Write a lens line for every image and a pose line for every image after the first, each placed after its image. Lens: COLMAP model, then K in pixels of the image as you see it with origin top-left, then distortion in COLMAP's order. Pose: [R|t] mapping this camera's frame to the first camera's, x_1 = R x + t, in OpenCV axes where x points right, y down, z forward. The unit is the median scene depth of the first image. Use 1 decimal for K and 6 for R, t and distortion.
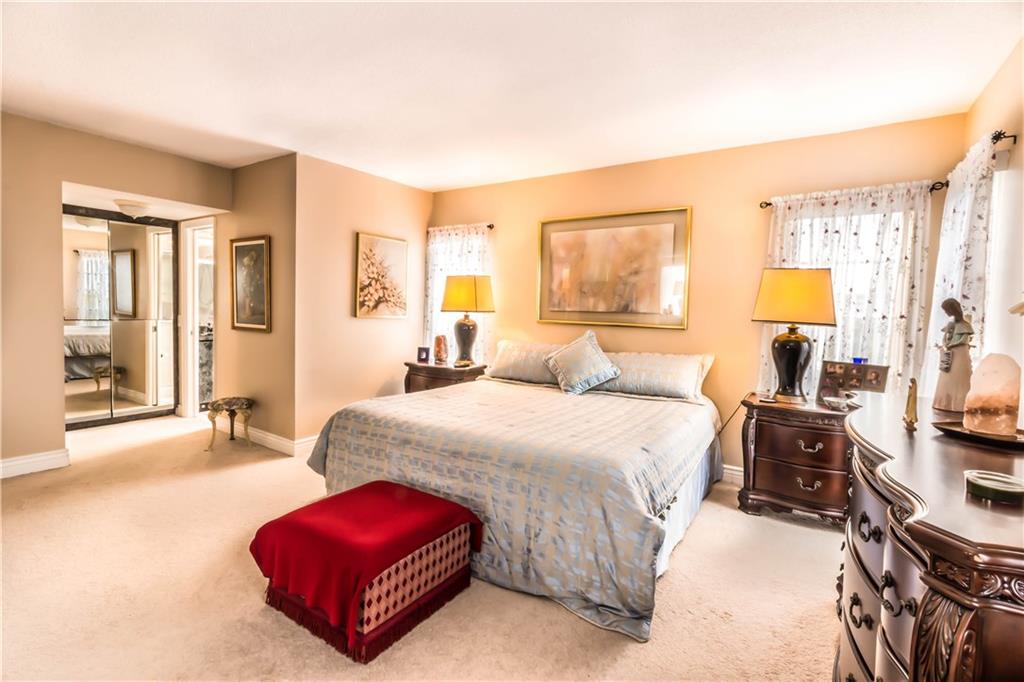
lens RADIAL K [[470.7, 0, 510.0], [0, 470.7, 334.3], [0, 0, 1]] dist [-0.001497, 0.001279]
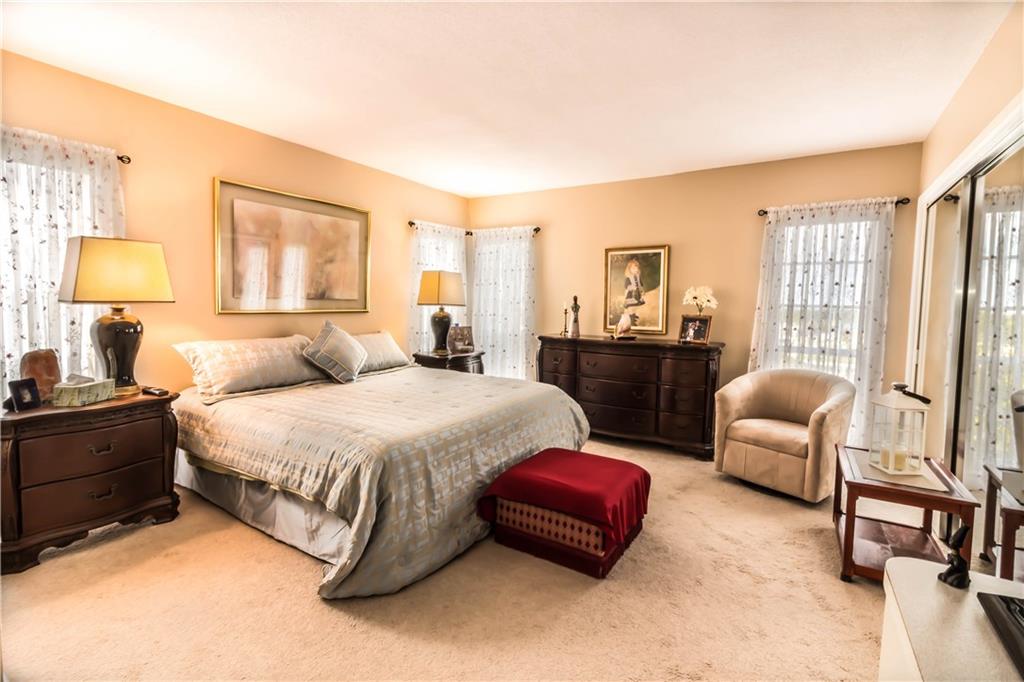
lens RADIAL K [[470.7, 0, 516.3], [0, 470.7, 334.8], [0, 0, 1]] dist [-0.001497, 0.001279]
pose [[-0.025463, -0.094737, 0.995177, -0.796658], [0.036658, 0.994741, 0.095633, -0.052863], [-0.999003, 0.038917, -0.021857, 0.614312]]
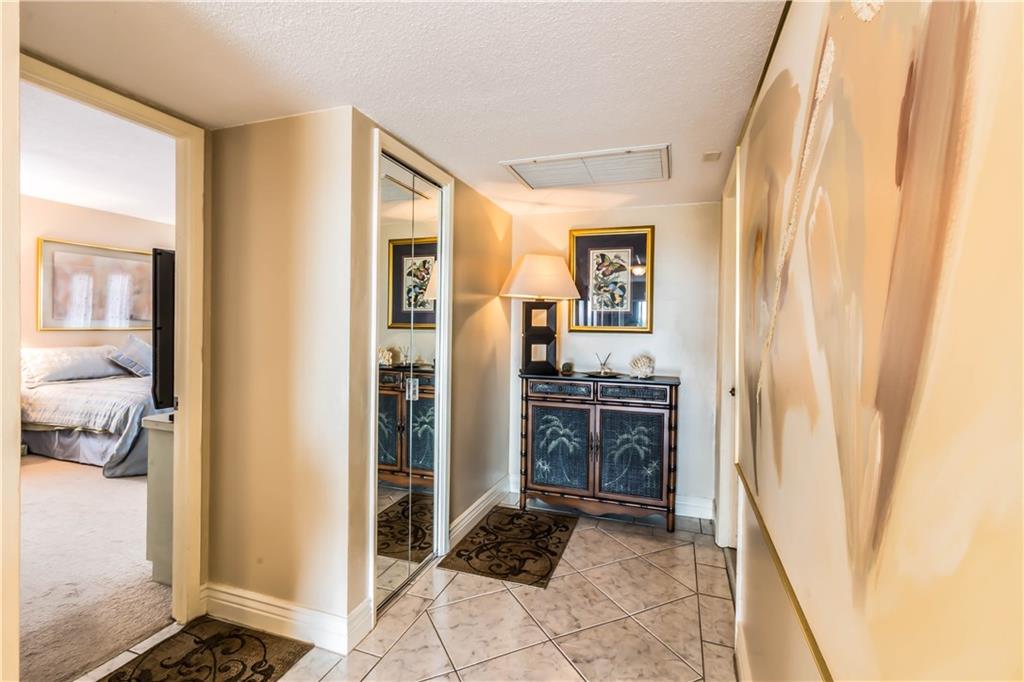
lens RADIAL K [[470.7, 0, 509.0], [0, 470.7, 334.8], [0, 0, 1]] dist [-0.001497, 0.001279]
pose [[-0.245714, -0.048675, 0.968119, -1.417836], [0.038169, 0.997478, 0.059838, -0.043544], [-0.968591, 0.051655, -0.243237, 0.249307]]
